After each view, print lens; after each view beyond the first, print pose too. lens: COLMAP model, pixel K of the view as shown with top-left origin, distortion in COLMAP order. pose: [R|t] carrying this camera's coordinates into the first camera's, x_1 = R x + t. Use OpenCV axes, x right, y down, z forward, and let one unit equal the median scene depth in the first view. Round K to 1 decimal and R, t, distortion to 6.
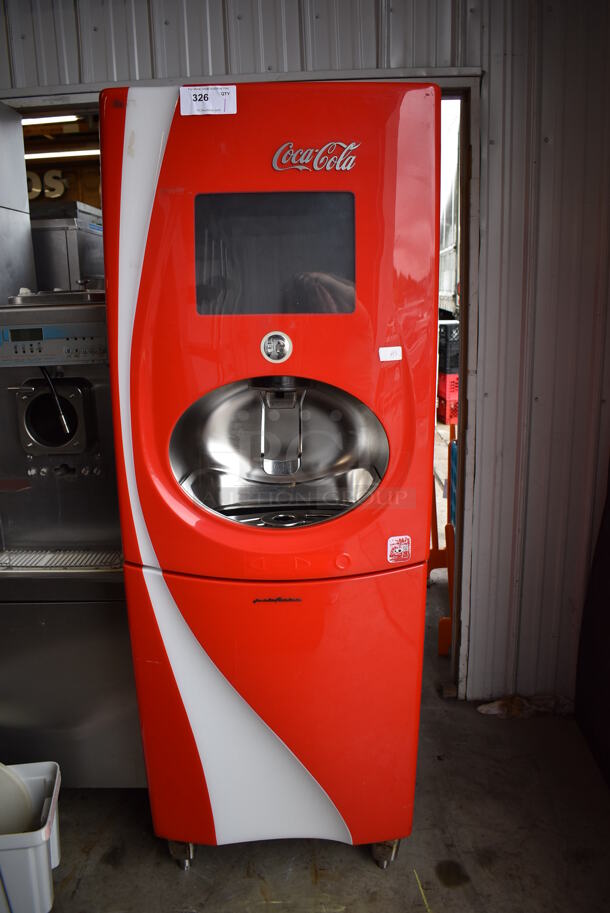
lens RADIAL K [[714.4, 0, 283.7], [0, 714.4, 456.3], [0, 0, 1]] dist [-0.115863, 0.038841]
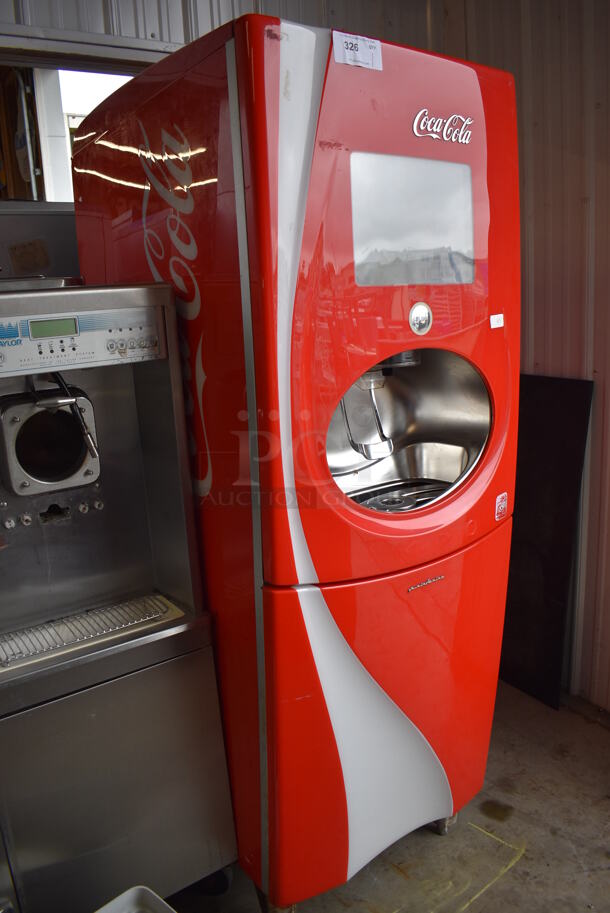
lens RADIAL K [[714.4, 0, 283.7], [0, 714.4, 456.3], [0, 0, 1]] dist [-0.115863, 0.038841]
pose [[0.813657, -0.146894, 0.562481, -0.678734], [0.167616, 0.985739, 0.014964, -0.012819], [-0.556658, 0.082105, 0.826675, 0.300830]]
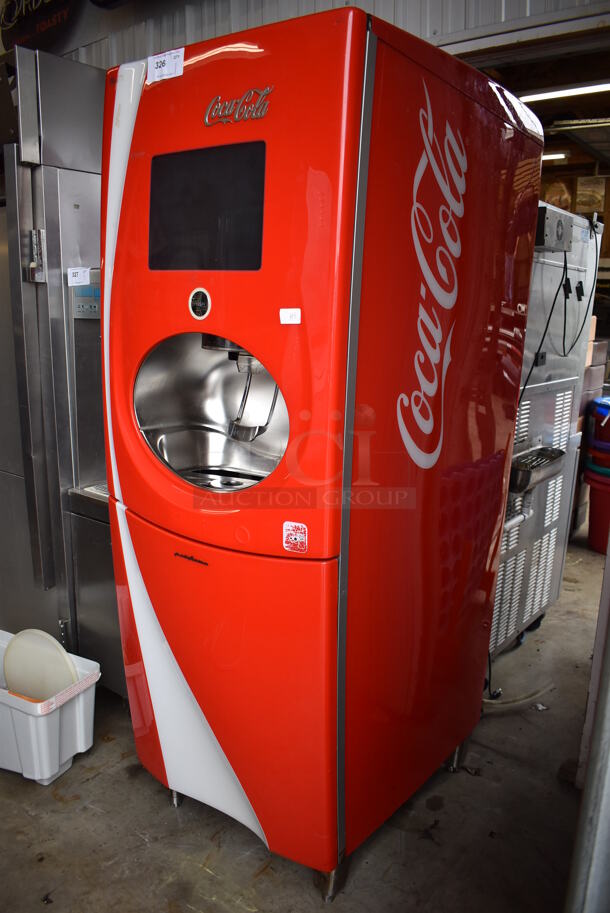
lens RADIAL K [[702.0, 0, 278.2], [0, 702.0, 458.1], [0, 0, 1]] dist [-0.093357, -0.002869]
pose [[0.799427, 0.172646, -0.575422, 0.630083], [-0.176334, 0.983061, 0.049973, -0.007955], [0.574302, 0.061516, 0.816329, 0.256062]]
